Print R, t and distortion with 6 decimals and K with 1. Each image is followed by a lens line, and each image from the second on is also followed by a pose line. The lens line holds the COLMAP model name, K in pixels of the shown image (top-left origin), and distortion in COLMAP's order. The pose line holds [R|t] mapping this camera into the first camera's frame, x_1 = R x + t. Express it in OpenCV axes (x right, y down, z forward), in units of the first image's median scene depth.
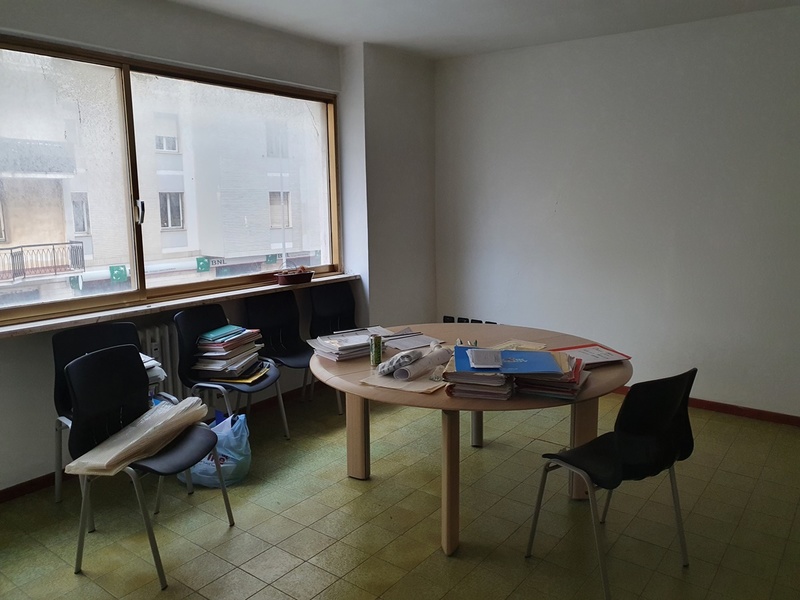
lens RADIAL K [[622.7, 0, 398.3], [0, 622.7, 285.2], [0, 0, 1]] dist [0.038876, -0.020332]
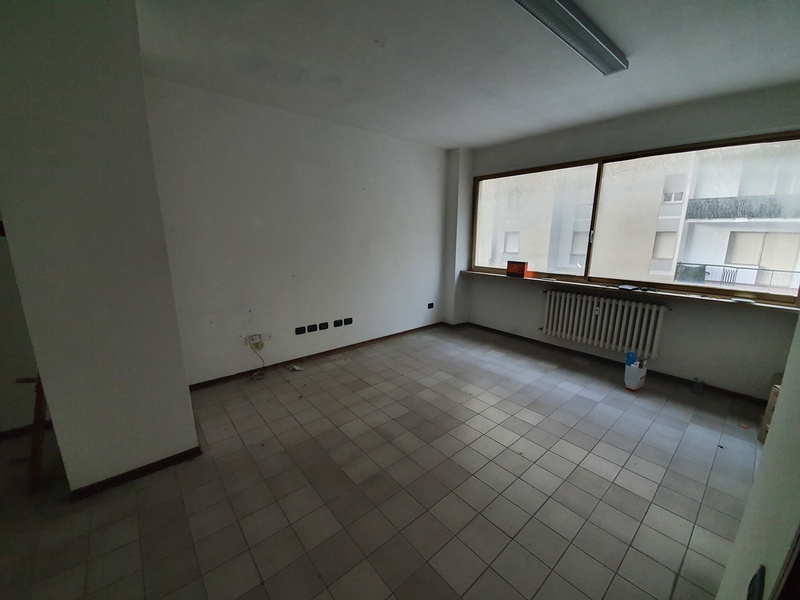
lens RADIAL K [[318.5, 0, 404.5], [0, 318.5, 302.9], [0, 0, 1]] dist [-0.001468, 0.000206]
pose [[-0.194241, 0.225299, -0.954731, 0.771630], [-0.113602, 0.961553, 0.250021, -0.109060], [0.974354, 0.157023, -0.161179, 0.667553]]
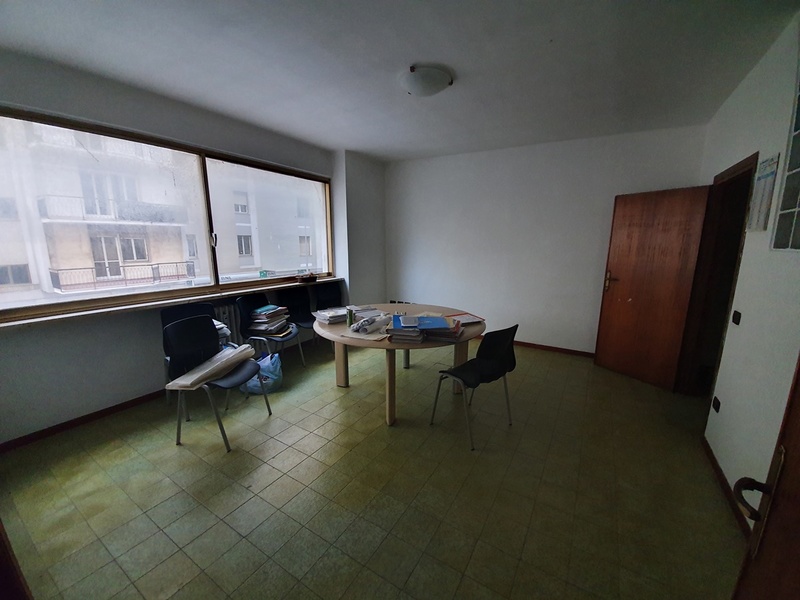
lens RADIAL K [[318.5, 0, 404.2], [0, 318.5, 303.6], [0, 0, 1]] dist [-0.001468, 0.000206]
pose [[0.993921, -0.004491, 0.110008, 0.016732], [-0.001431, 0.998557, 0.053692, 0.012724], [-0.110090, -0.053523, 0.992479, 0.057199]]
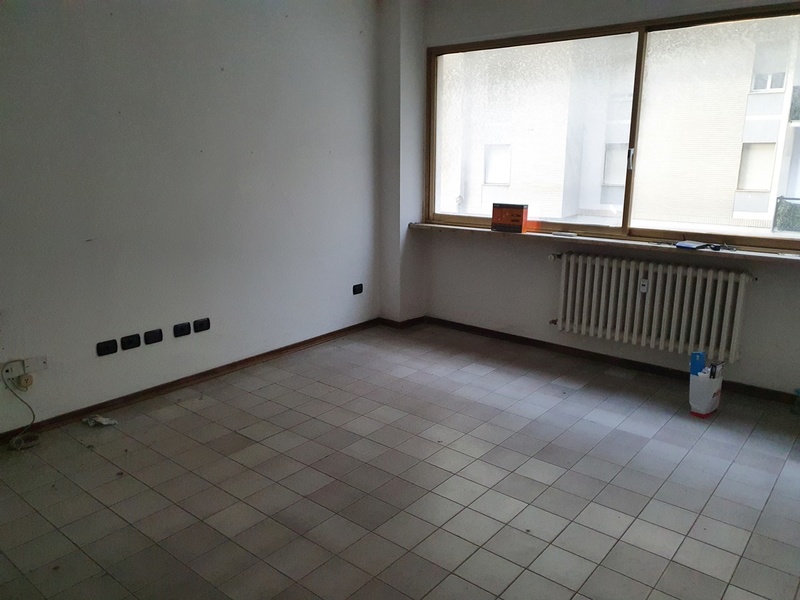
lens RADIAL K [[622.7, 0, 396.5], [0, 622.7, 297.2], [0, 0, 1]] dist [0.038876, -0.020332]
pose [[-0.030916, 0.249156, -0.967970, 0.846203], [-0.114835, 0.961135, 0.251064, -0.122948], [0.992903, 0.118919, -0.001103, 0.650469]]
